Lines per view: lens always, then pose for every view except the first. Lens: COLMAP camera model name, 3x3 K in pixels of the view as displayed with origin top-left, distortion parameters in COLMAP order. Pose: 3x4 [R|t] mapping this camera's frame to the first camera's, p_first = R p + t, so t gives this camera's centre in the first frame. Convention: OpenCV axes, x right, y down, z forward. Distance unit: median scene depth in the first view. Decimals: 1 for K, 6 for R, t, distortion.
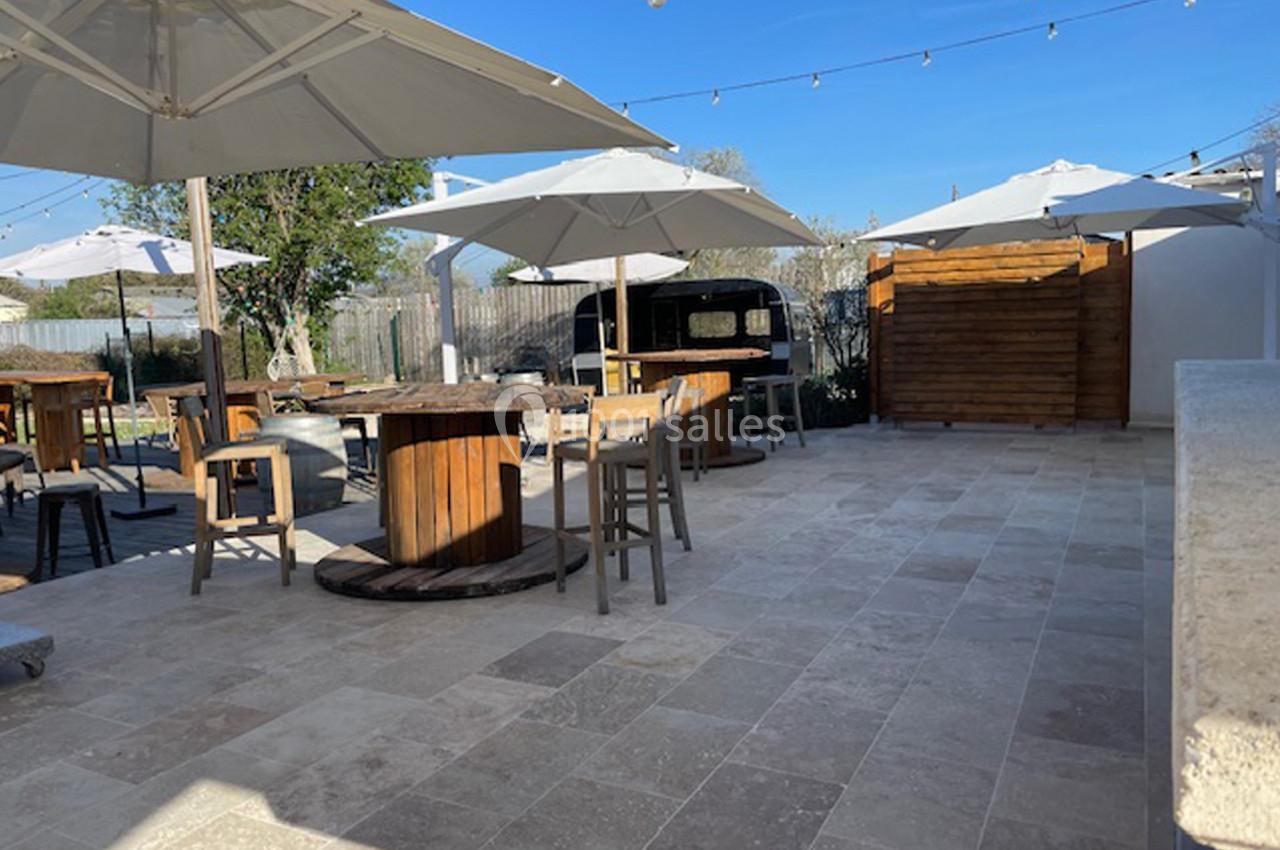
lens RADIAL K [[961.9, 0, 628.7], [0, 961.9, 410.7], [0, 0, 1]] dist [0.078478, -0.107308]
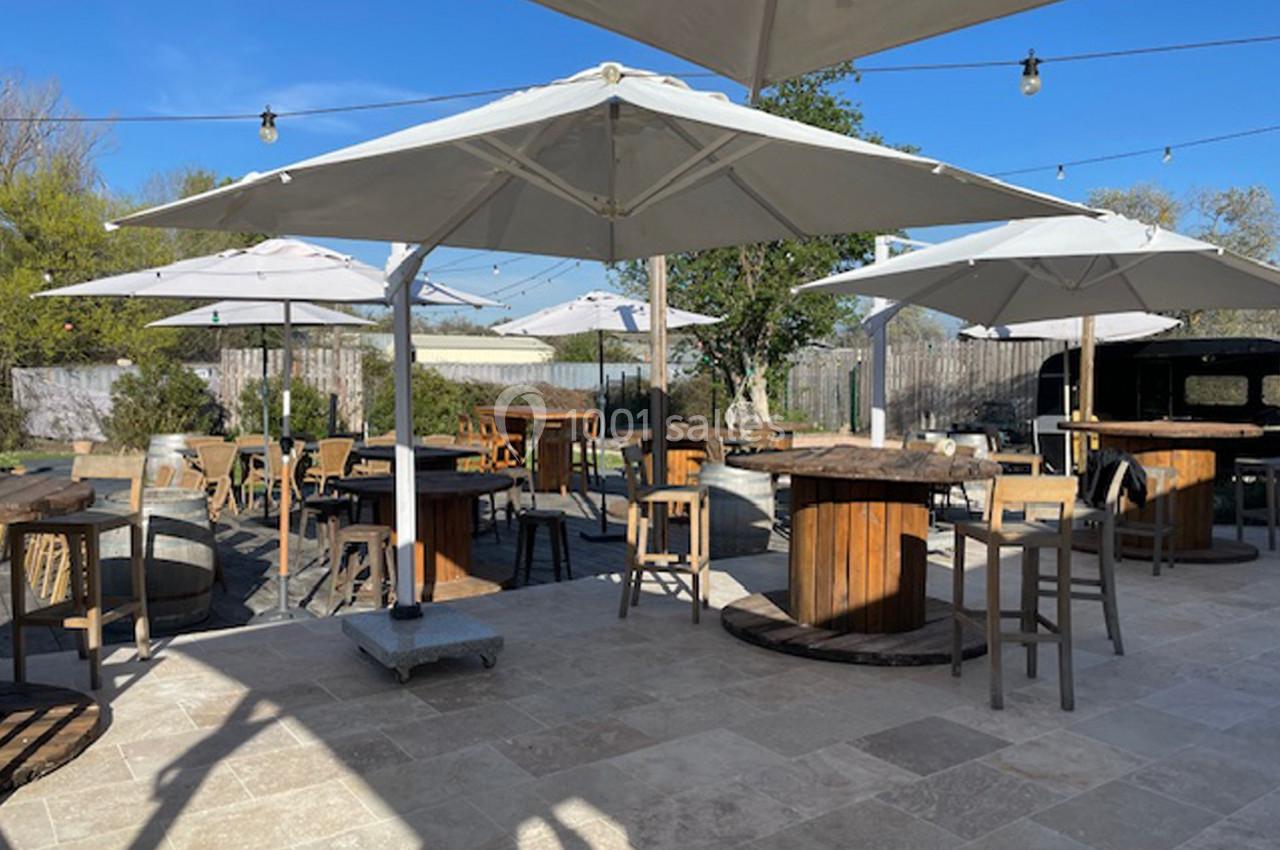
lens RADIAL K [[961.9, 0, 628.7], [0, 961.9, 410.7], [0, 0, 1]] dist [0.078478, -0.107308]
pose [[0.888424, 0.051822, -0.456090, 0.043532], [-0.074172, 0.996756, -0.031228, -0.012942], [0.452992, 0.061573, 0.889386, -0.012218]]
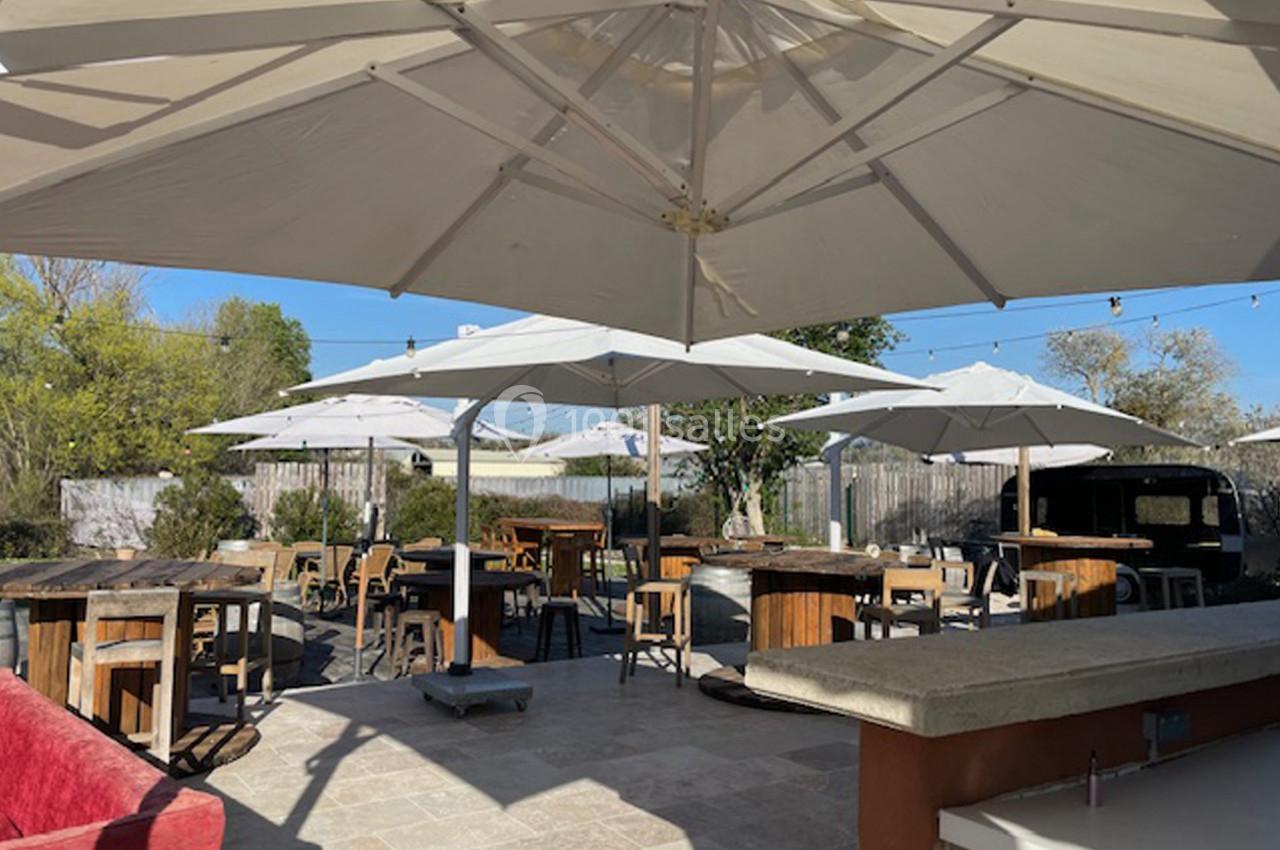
lens RADIAL K [[961.9, 0, 628.7], [0, 961.9, 410.7], [0, 0, 1]] dist [0.078478, -0.107308]
pose [[0.883081, 0.004458, -0.469200, 0.163343], [-0.082958, 0.985686, -0.146769, -0.002376], [0.461830, 0.168533, 0.870810, -0.220879]]
